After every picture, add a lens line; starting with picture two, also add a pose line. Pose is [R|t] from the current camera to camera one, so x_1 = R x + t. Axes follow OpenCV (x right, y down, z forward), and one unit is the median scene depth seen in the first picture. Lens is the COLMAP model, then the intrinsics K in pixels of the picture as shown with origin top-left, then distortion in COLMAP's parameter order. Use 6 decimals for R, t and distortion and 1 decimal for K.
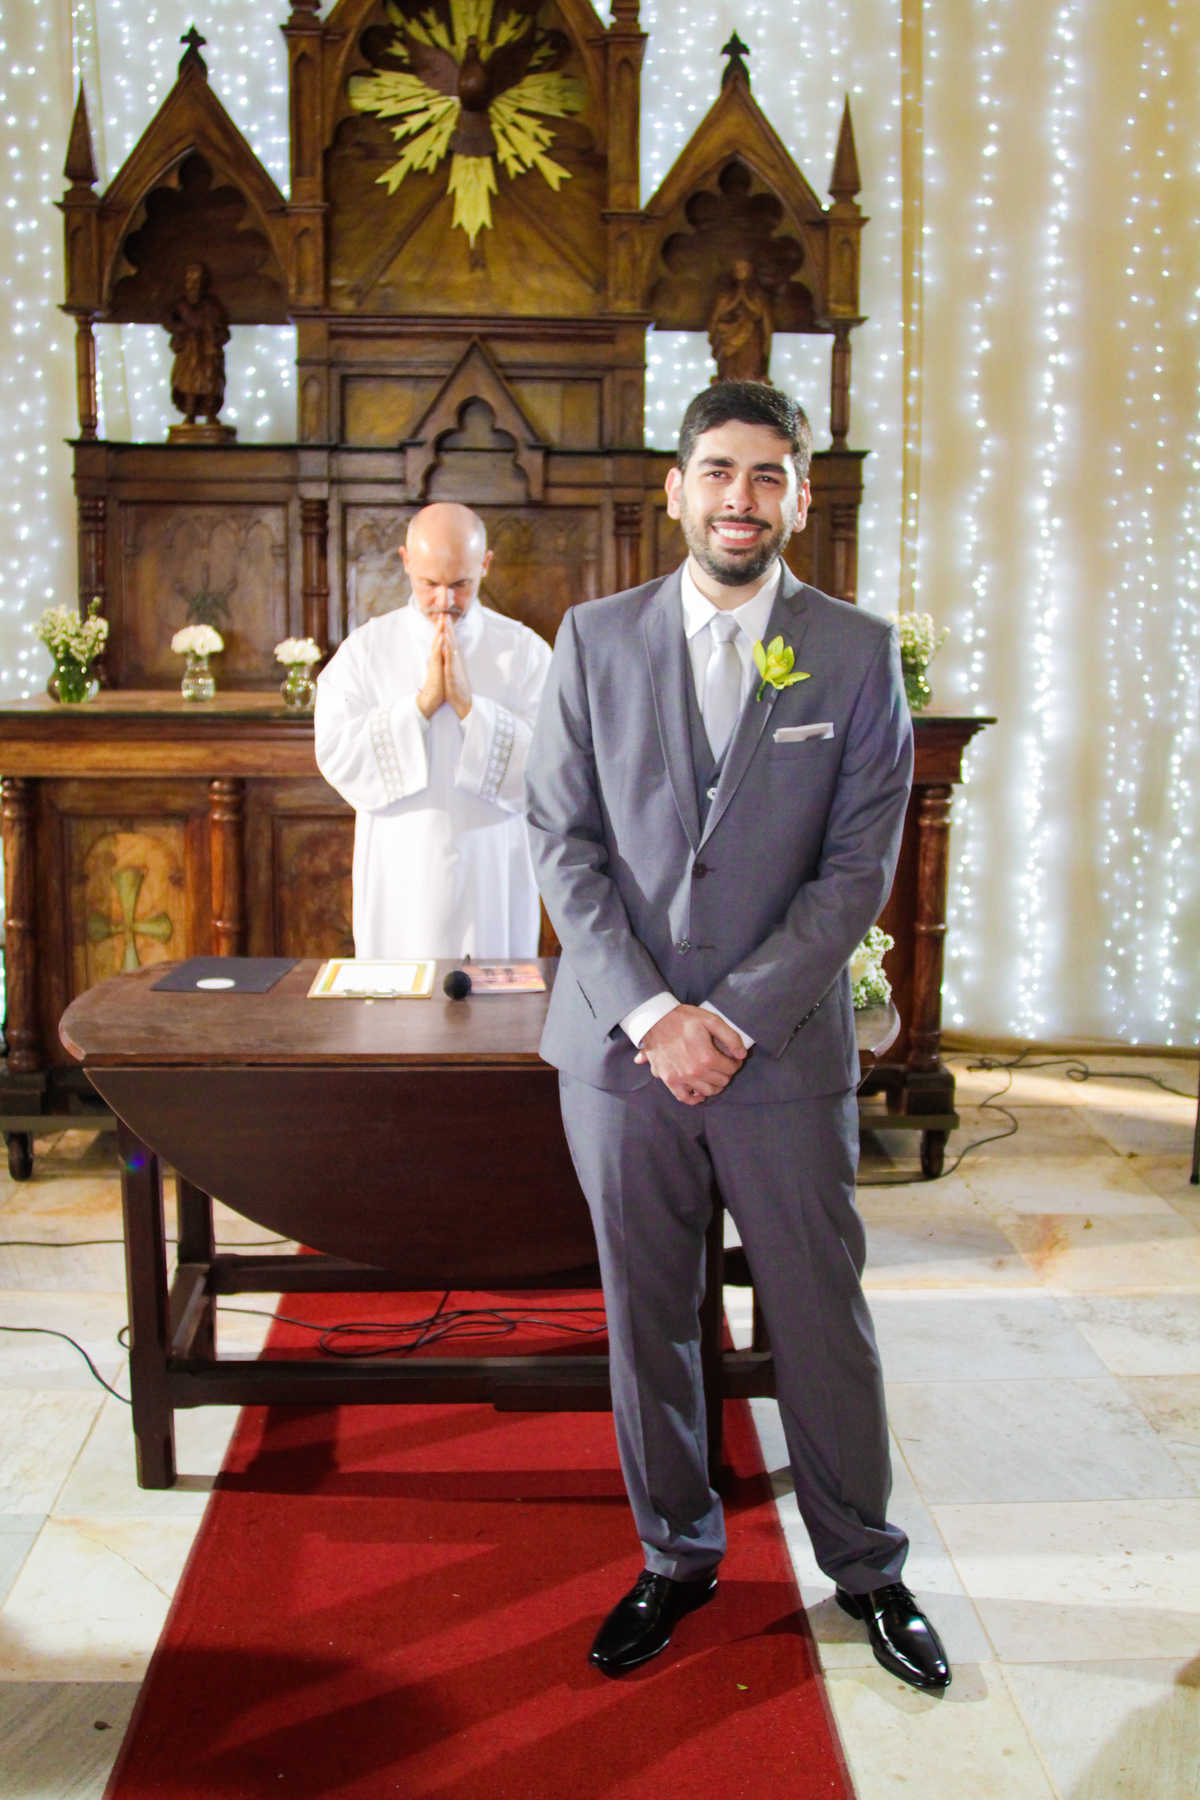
lens RADIAL K [[1882.8, 0, 600.0], [0, 1882.8, 900.0], [0, 0, 1]] dist [-0.087268, 0.034084]
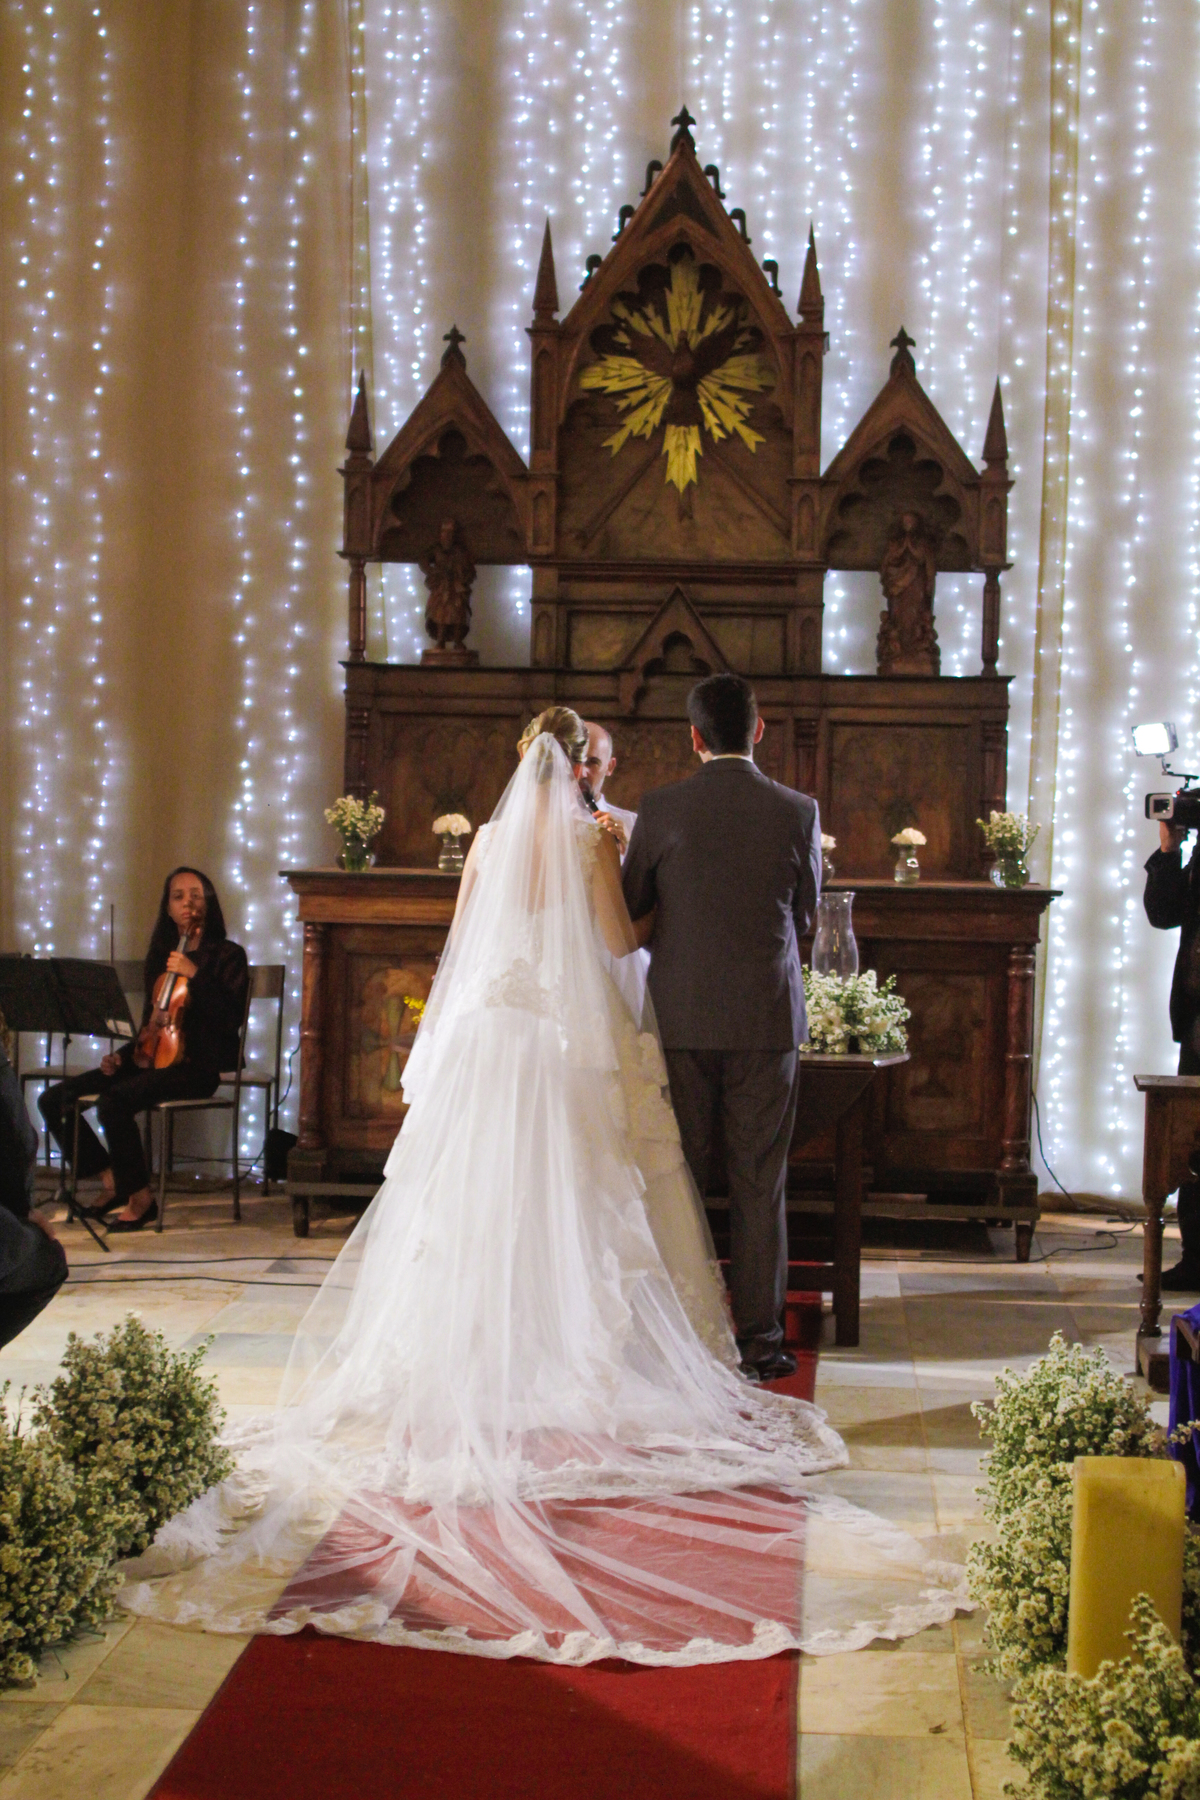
lens RADIAL K [[3262.0, 0, 600.0], [0, 3262.0, 900.0], [0, 0, 1]] dist [0.040024, -0.007426]
pose [[0.993033, 0.016102, -0.116730, 0.127810], [-0.031374, 0.990991, -0.130201, 0.173031], [0.113582, 0.132956, 0.984592, -1.022756]]
